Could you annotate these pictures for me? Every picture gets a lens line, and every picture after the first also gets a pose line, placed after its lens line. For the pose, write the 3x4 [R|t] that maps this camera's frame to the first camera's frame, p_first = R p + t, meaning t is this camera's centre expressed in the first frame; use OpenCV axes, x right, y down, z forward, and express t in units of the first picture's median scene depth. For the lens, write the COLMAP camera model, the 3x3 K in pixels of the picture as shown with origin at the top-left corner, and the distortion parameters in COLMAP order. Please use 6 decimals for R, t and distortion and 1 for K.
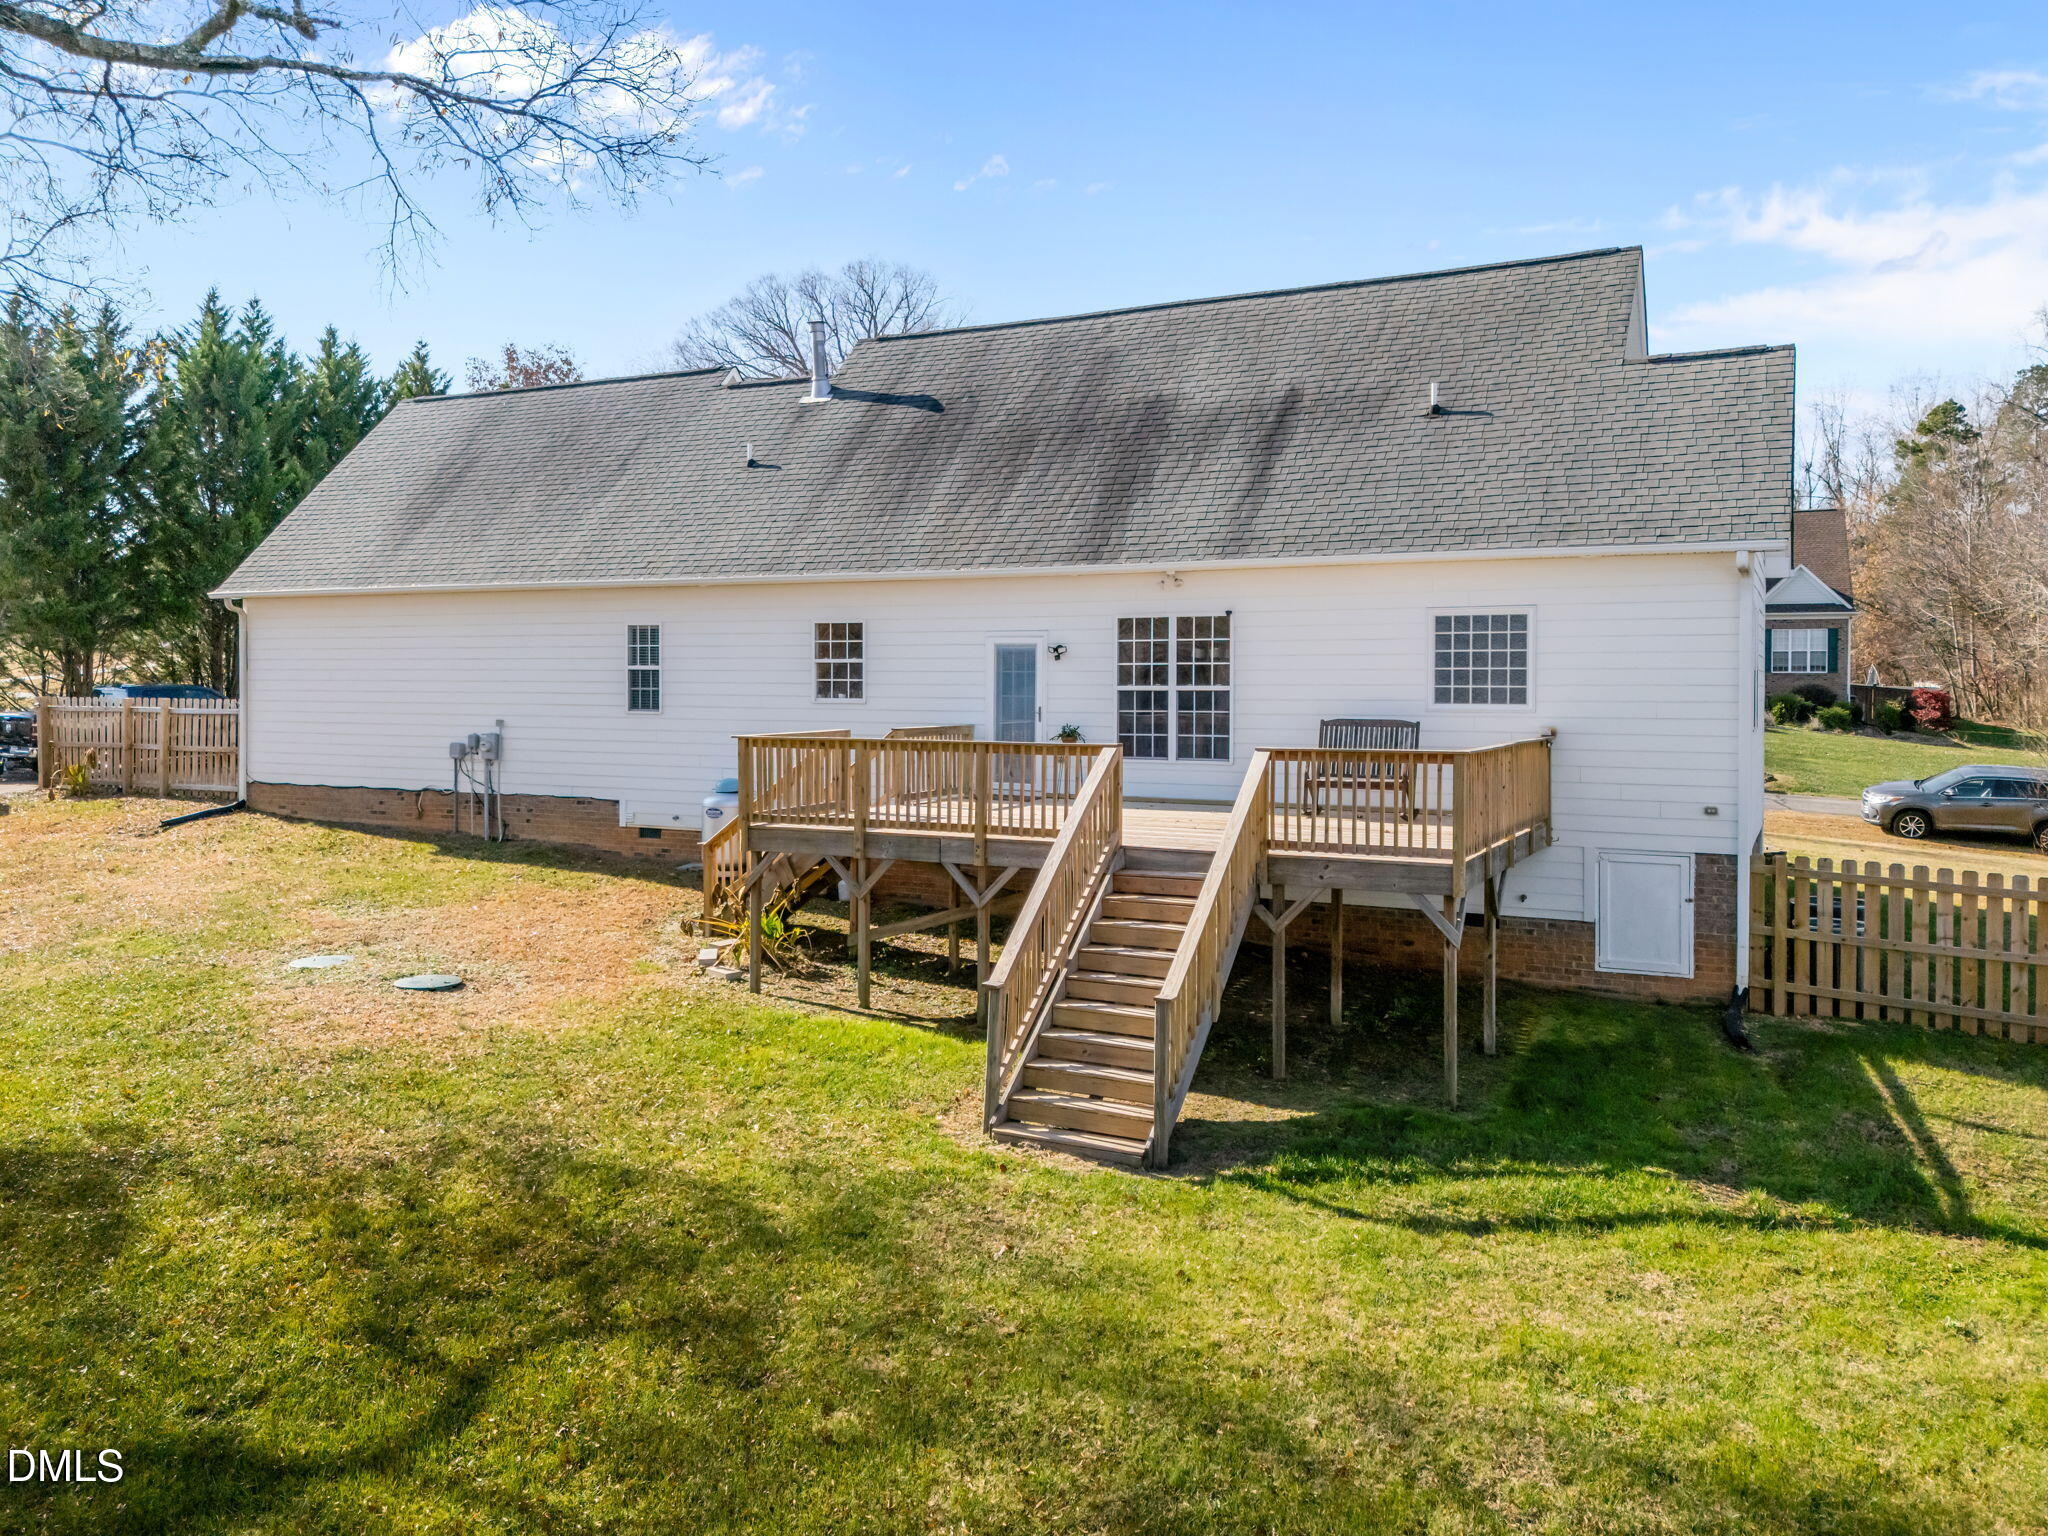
lens RADIAL K [[1523.6, 0, 1024.0], [0, 1523.6, 768.0], [0, 0, 1]] dist [0.074321, -0.058547]
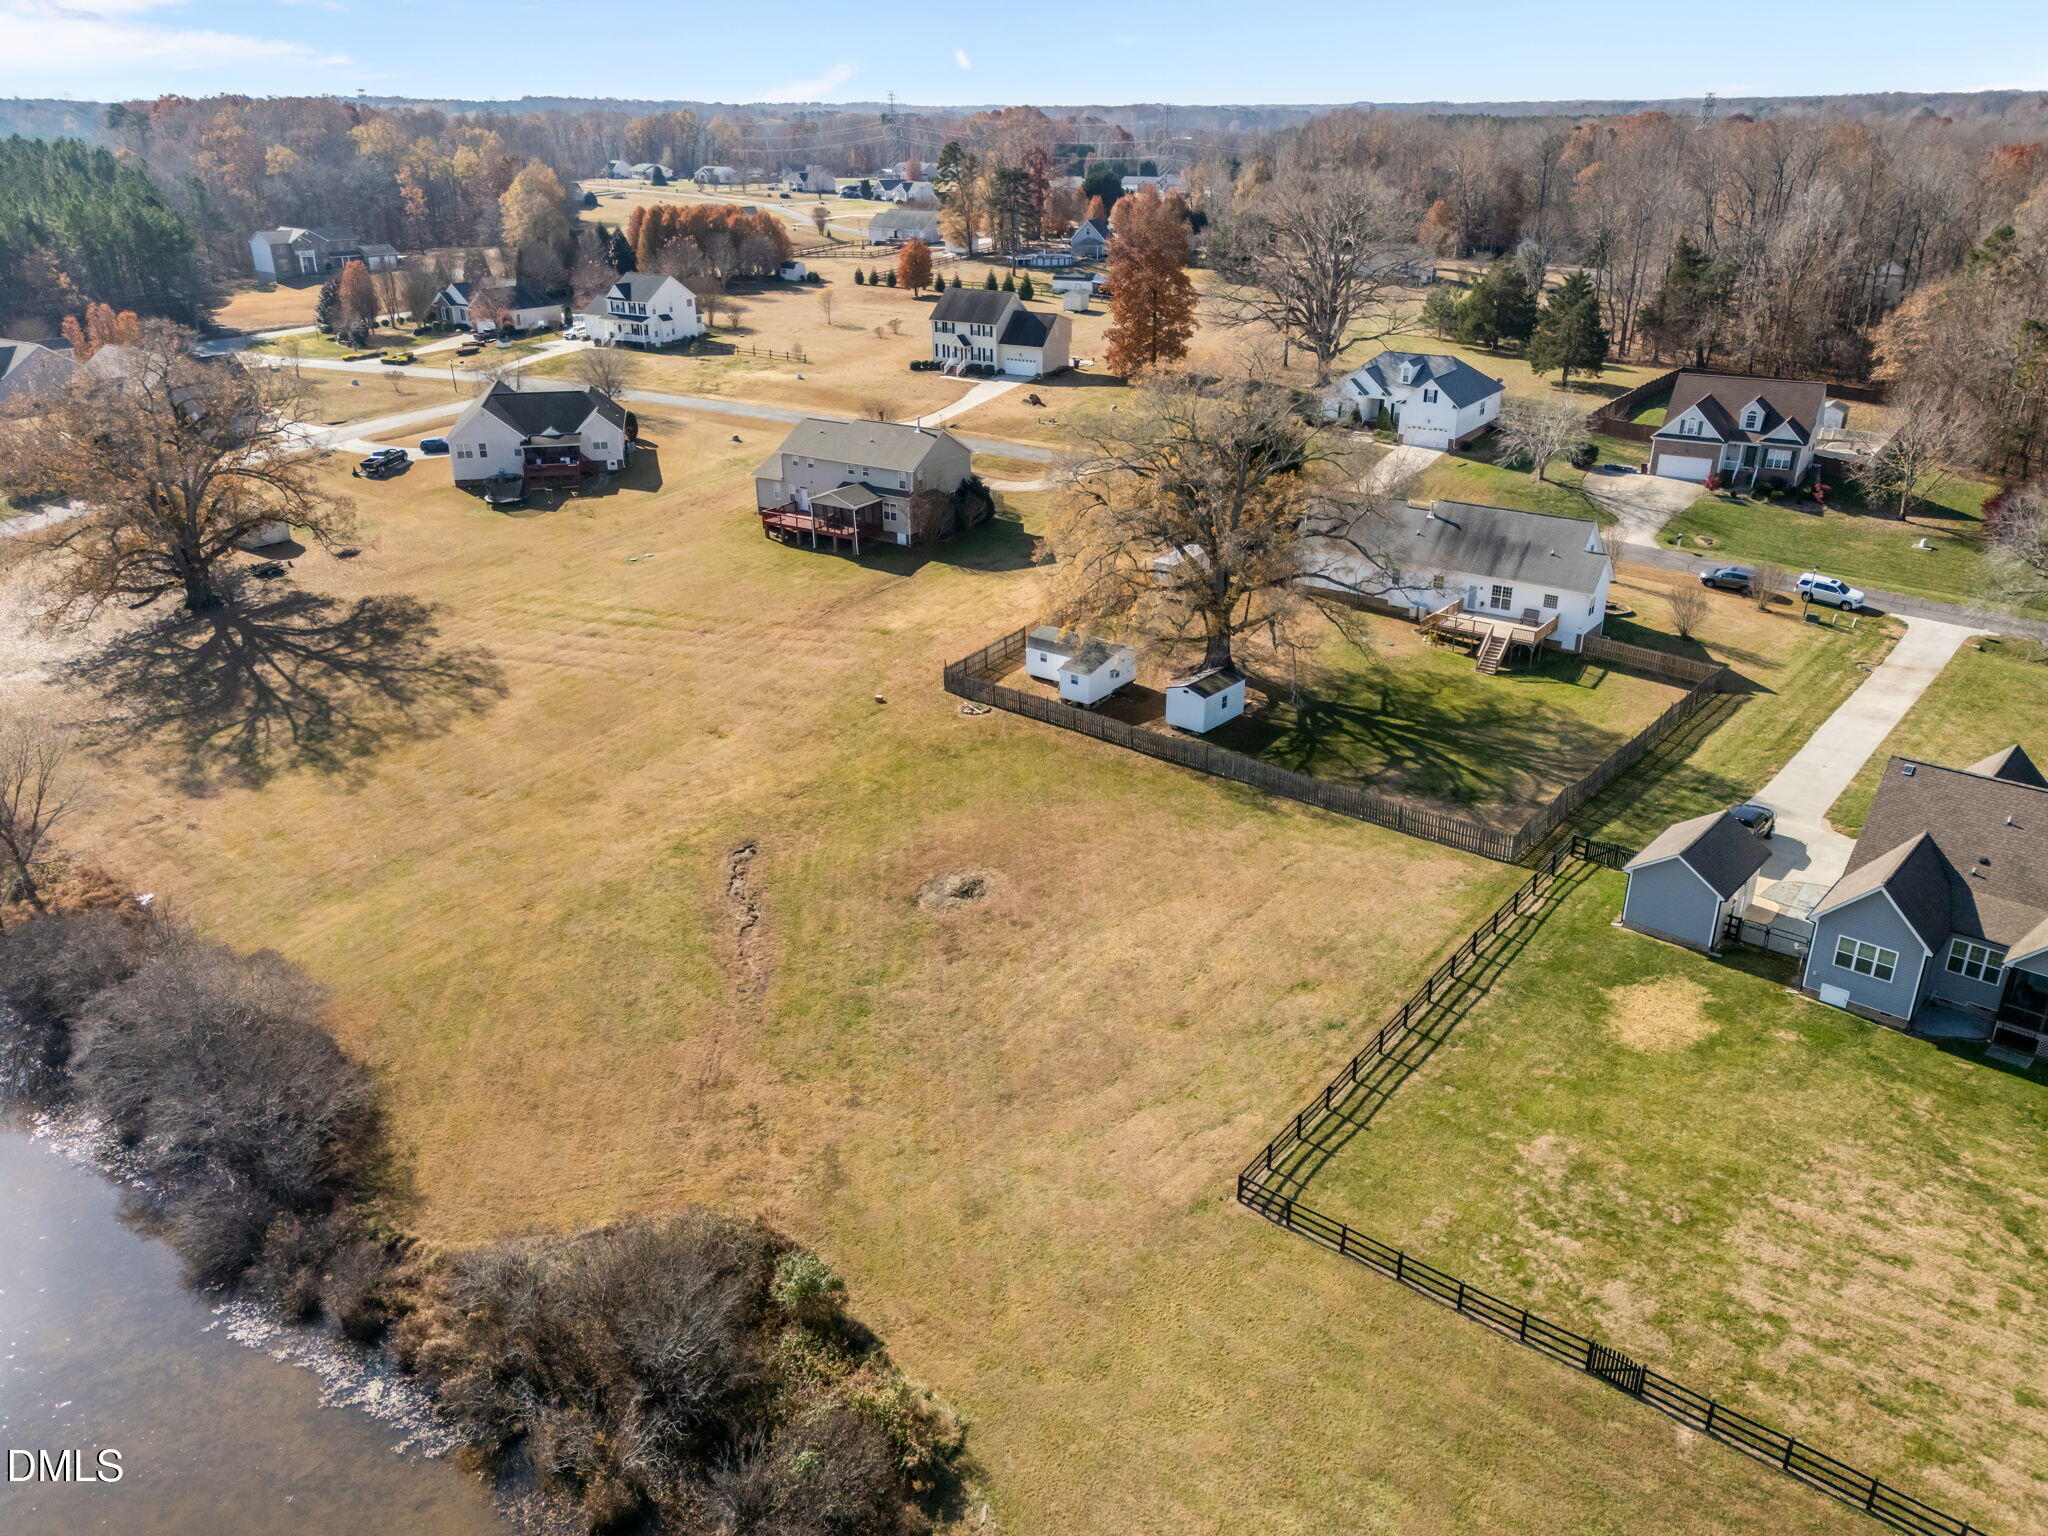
lens RADIAL K [[1523.6, 0, 1024.0], [0, 1523.6, 768.0], [0, 0, 1]] dist [0.074321, -0.058547]
pose [[0.986045, 0.060780, -0.154986, -0.855054], [-0.004428, 0.940216, 0.340550, -1.614170], [0.166419, -0.335111, 0.927365, -5.659364]]
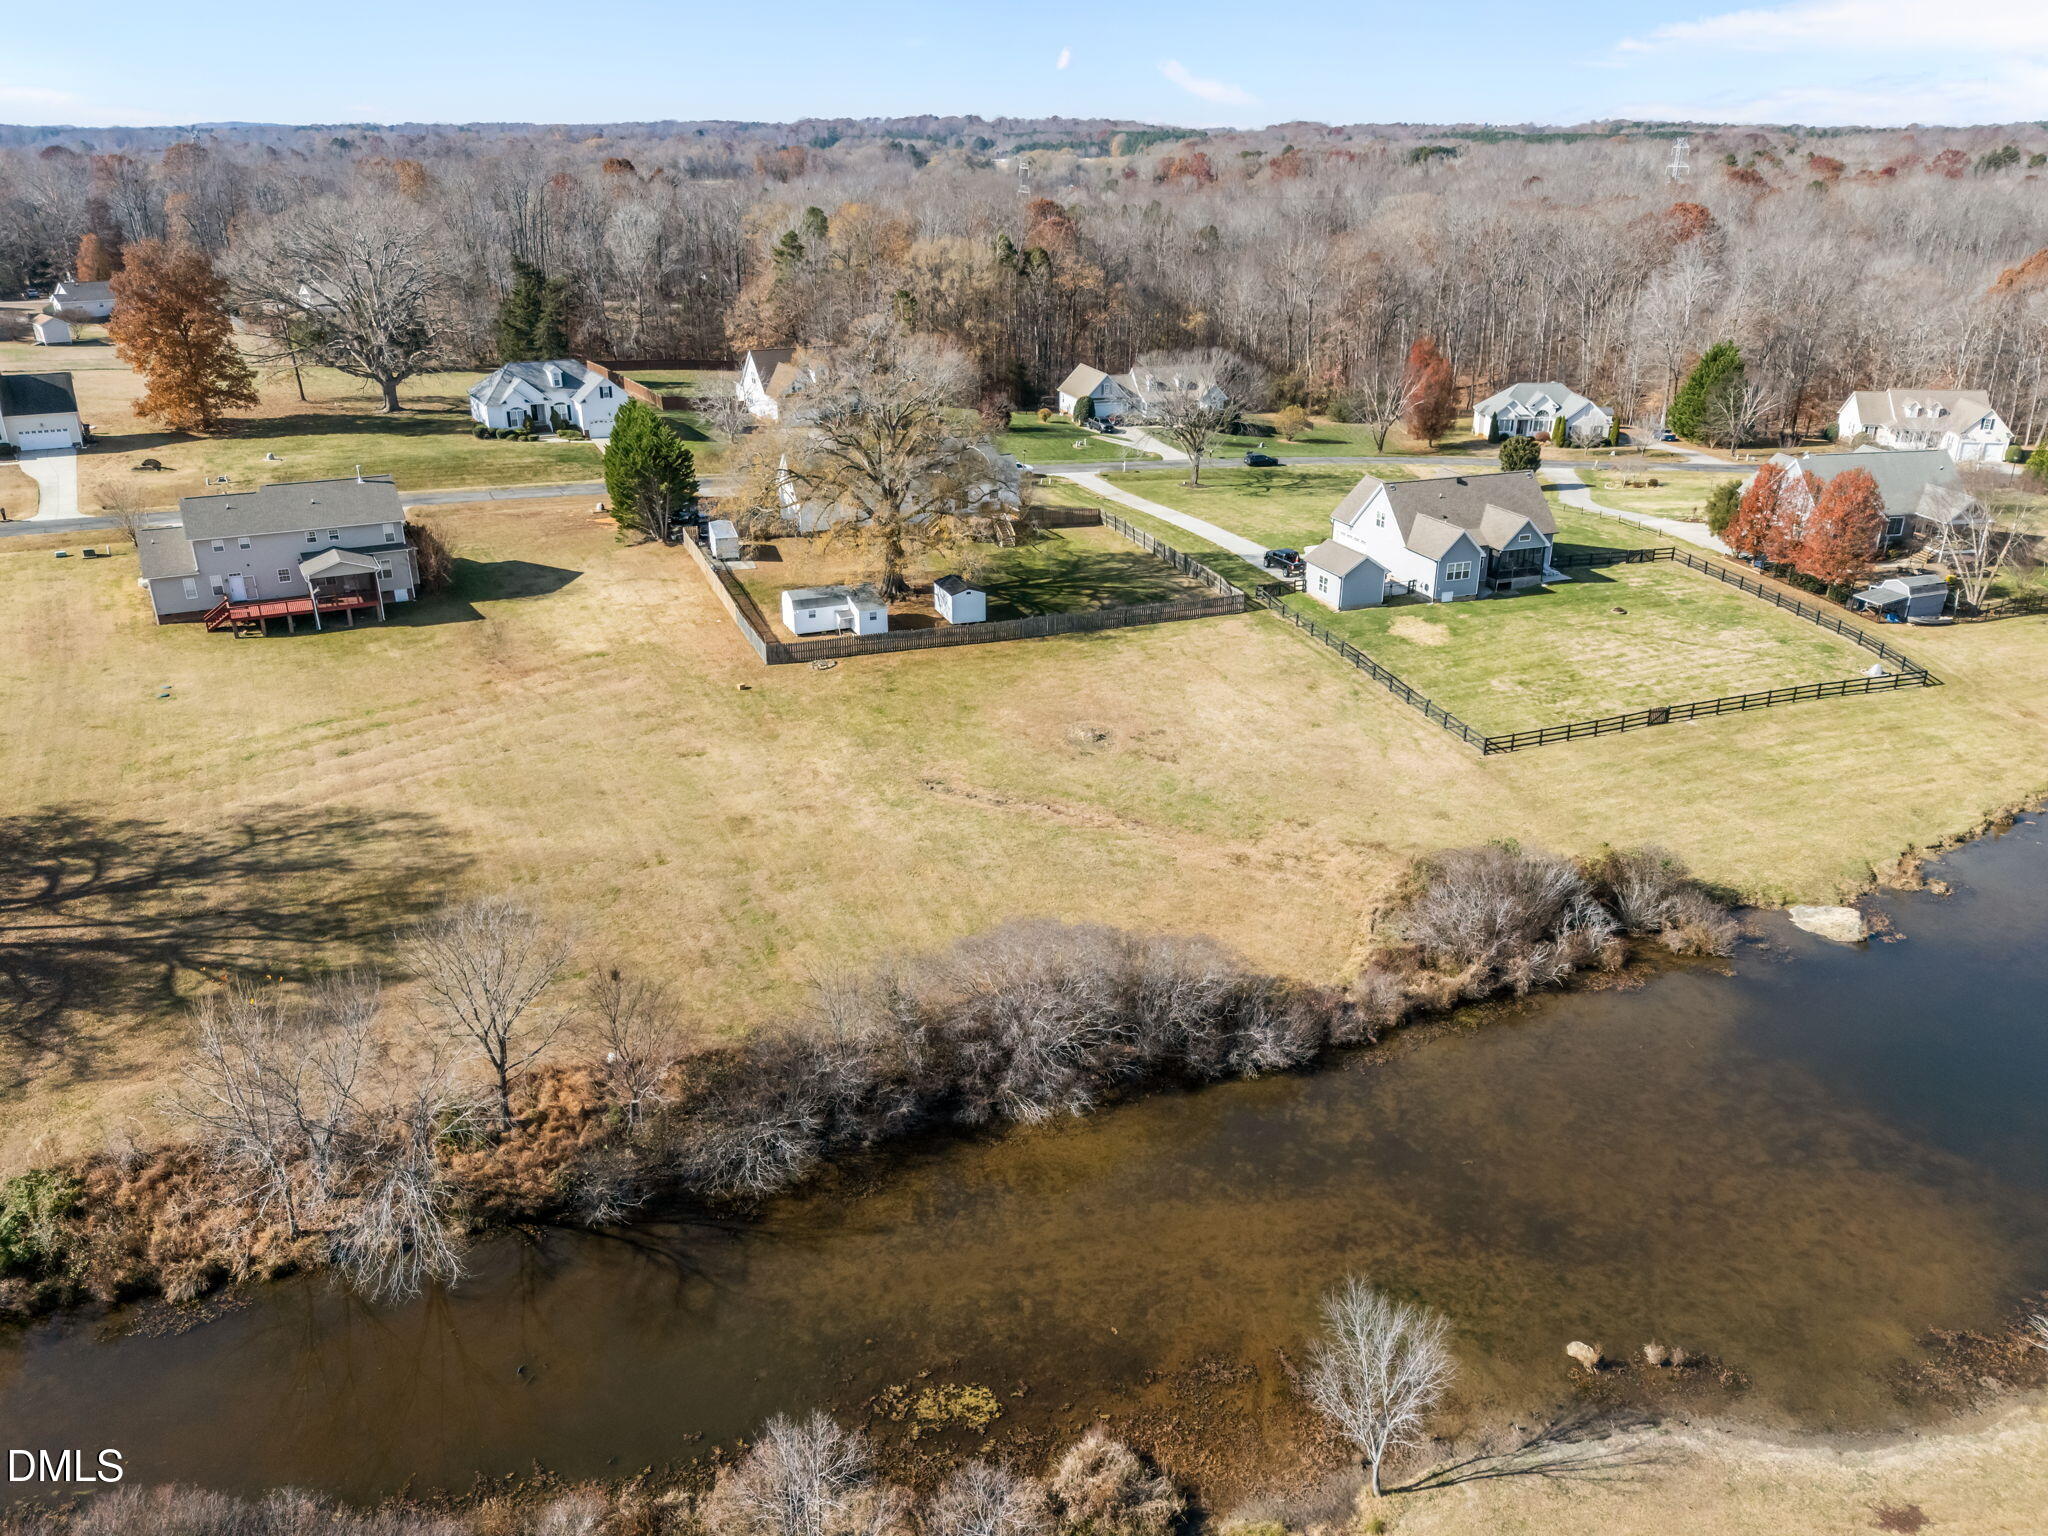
lens RADIAL K [[1492.9, 0, 1024.0], [0, 1492.9, 768.0], [0, 0, 1]] dist [0.071027, -0.057481]
pose [[0.627958, -0.300800, 0.717766, -6.526430], [0.045128, 0.934808, 0.352276, -1.688584], [-0.776938, -0.188823, 0.600594, -4.882876]]
